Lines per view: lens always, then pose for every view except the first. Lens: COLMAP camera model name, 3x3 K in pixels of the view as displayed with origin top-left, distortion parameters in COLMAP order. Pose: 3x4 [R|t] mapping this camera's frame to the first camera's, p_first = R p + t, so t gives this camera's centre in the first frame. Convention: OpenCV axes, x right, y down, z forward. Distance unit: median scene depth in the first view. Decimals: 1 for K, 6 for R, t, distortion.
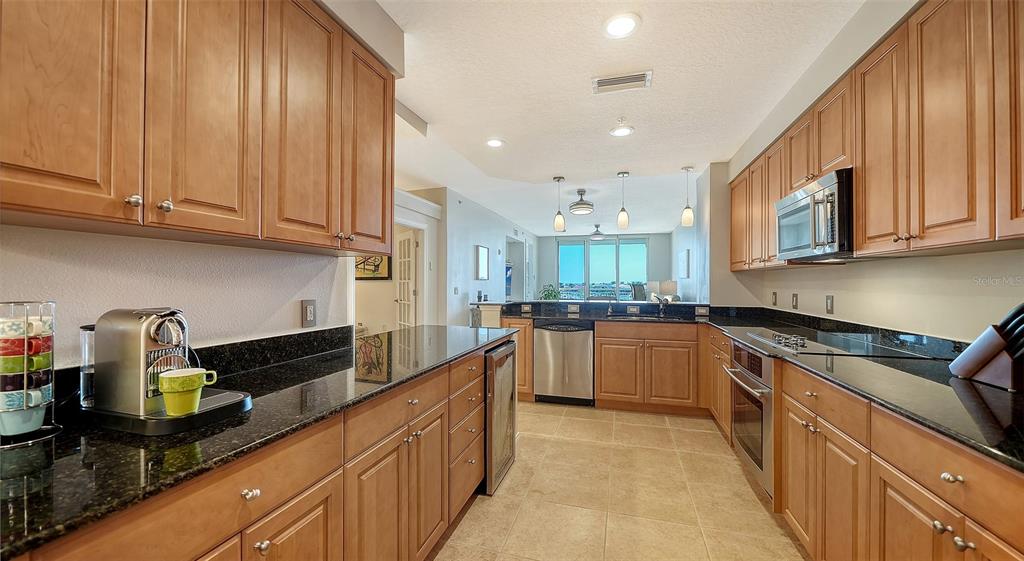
lens RADIAL K [[381.5, 0, 514.1], [0, 381.5, 277.8], [0, 0, 1]] dist [0.000398, 0.000138]
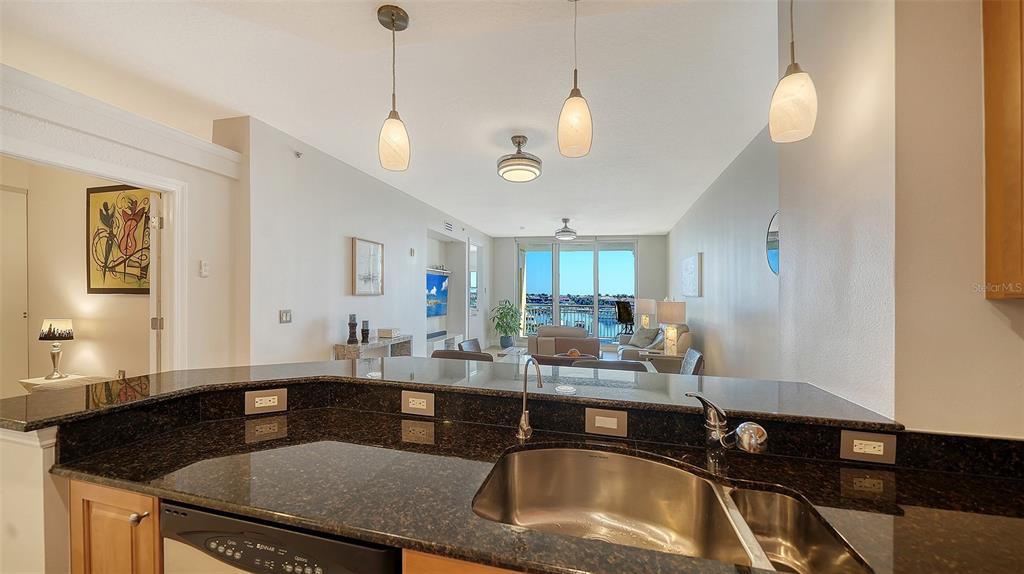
lens RADIAL K [[388.9, 0, 492.9], [0, 388.9, 280.1], [0, 0, 1]] dist [-0.001701, -0.000059]
pose [[0.999835, 0.016372, -0.007886, 0.227295], [-0.016538, 0.999635, -0.021384, -0.016834], [0.007533, 0.021510, 0.999740, 0.700386]]
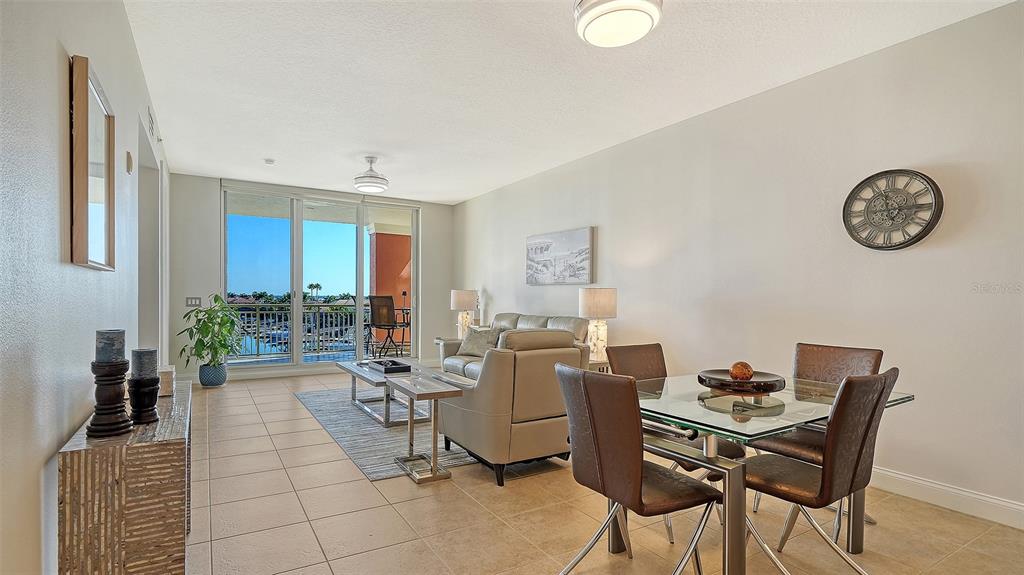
lens RADIAL K [[494.7, 0, 464.9], [0, 494.7, 305.8], [0, 0, 1]] dist [0.014928, -0.000097]
pose [[0.720189, -0.009289, 0.693715, -0.231831], [-0.014300, 0.999499, 0.028229, 0.027985], [-0.693630, -0.030250, 0.719696, 1.323073]]
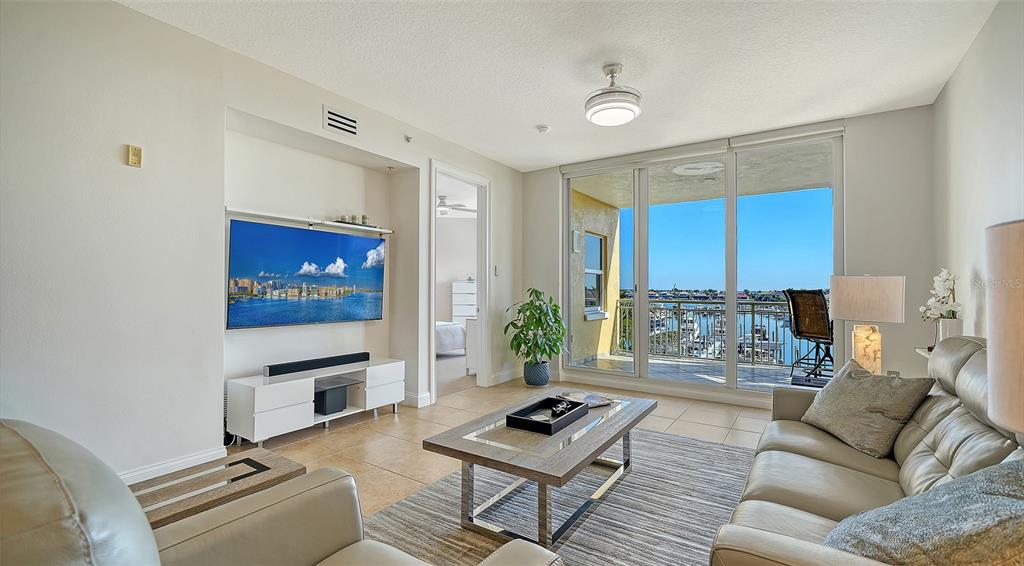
lens RADIAL K [[445.6, 0, 511.0], [0, 445.6, 282.3], [0, 0, 1]] dist [0.001866, 0.000119]
pose [[0.955512, 0.002847, -0.294938, 0.609391], [-0.003704, 0.999990, -0.002345, 0.032615], [0.294929, 0.003333, 0.955513, 1.717375]]
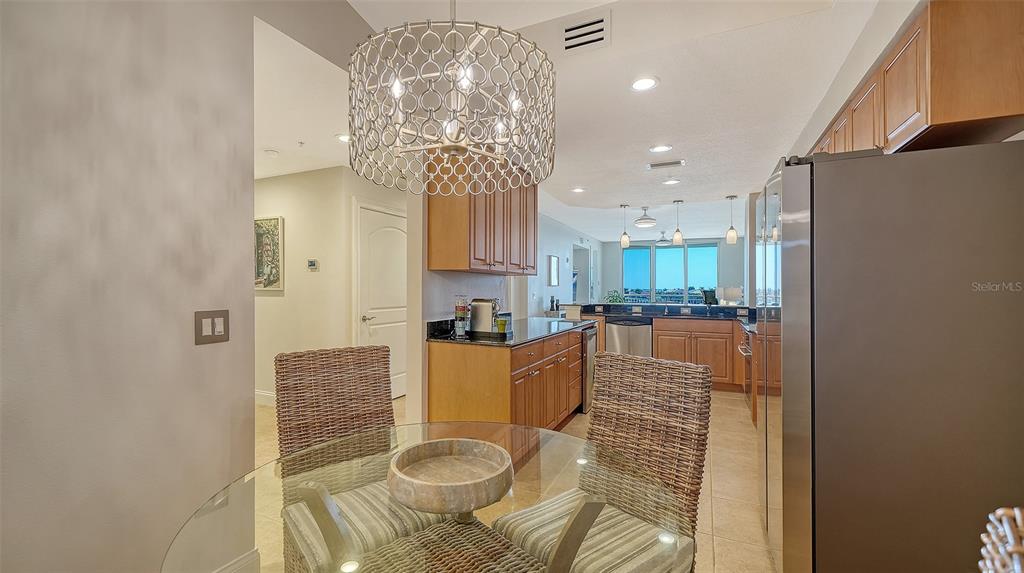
lens RADIAL K [[430.9, 0, 506.3], [0, 430.9, 283.1], [0, 0, 1]] dist [-0.004102, -0.000134]
pose [[0.989068, 0.000553, -0.147460, -0.063411], [-0.000272, 0.999998, 0.001925, -0.010007], [0.147461, -0.001864, 0.989066, -0.489039]]
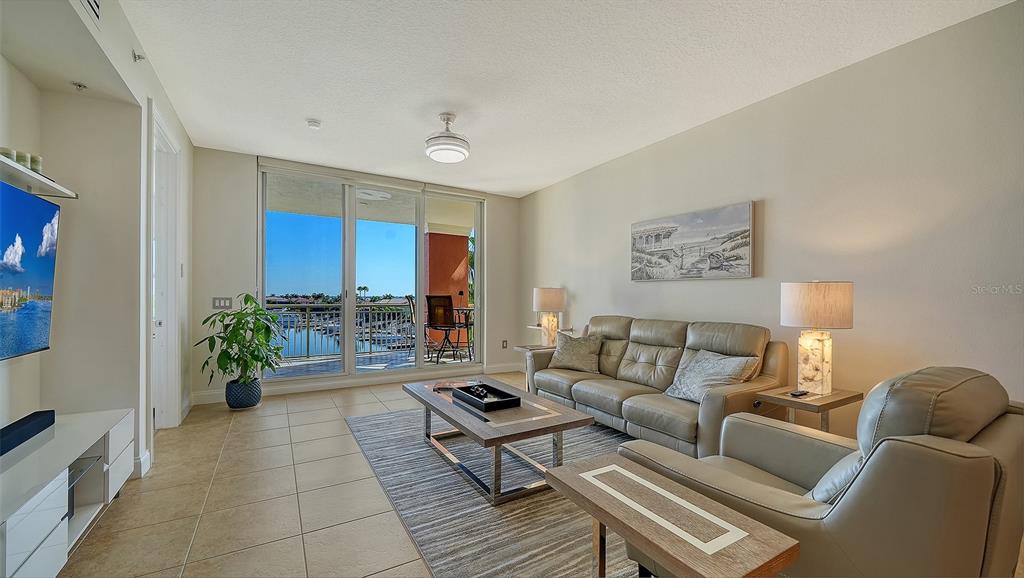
lens RADIAL K [[388.5, 0, 502.1], [0, 388.5, 299.9], [0, 0, 1]] dist [-0.011918, -0.000425]
pose [[0.683944, -0.003787, 0.729524, 0.018189], [-0.012835, 0.999769, 0.017224, 0.038050], [-0.729421, -0.021144, 0.683738, 1.855908]]
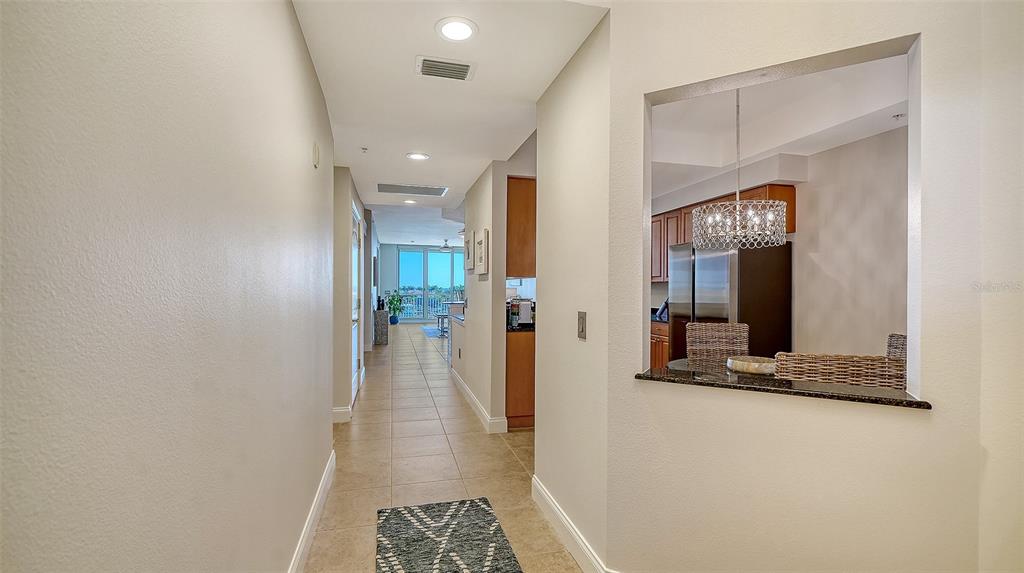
lens RADIAL K [[435.5, 0, 510.2], [0, 435.5, 278.2], [0, 0, 1]] dist [-0.001348, 0.000244]
pose [[0.853768, 0.015330, 0.520428, -0.792899], [-0.011007, 0.999874, -0.011396, -0.017386], [-0.520538, 0.004001, 0.853829, -0.634645]]
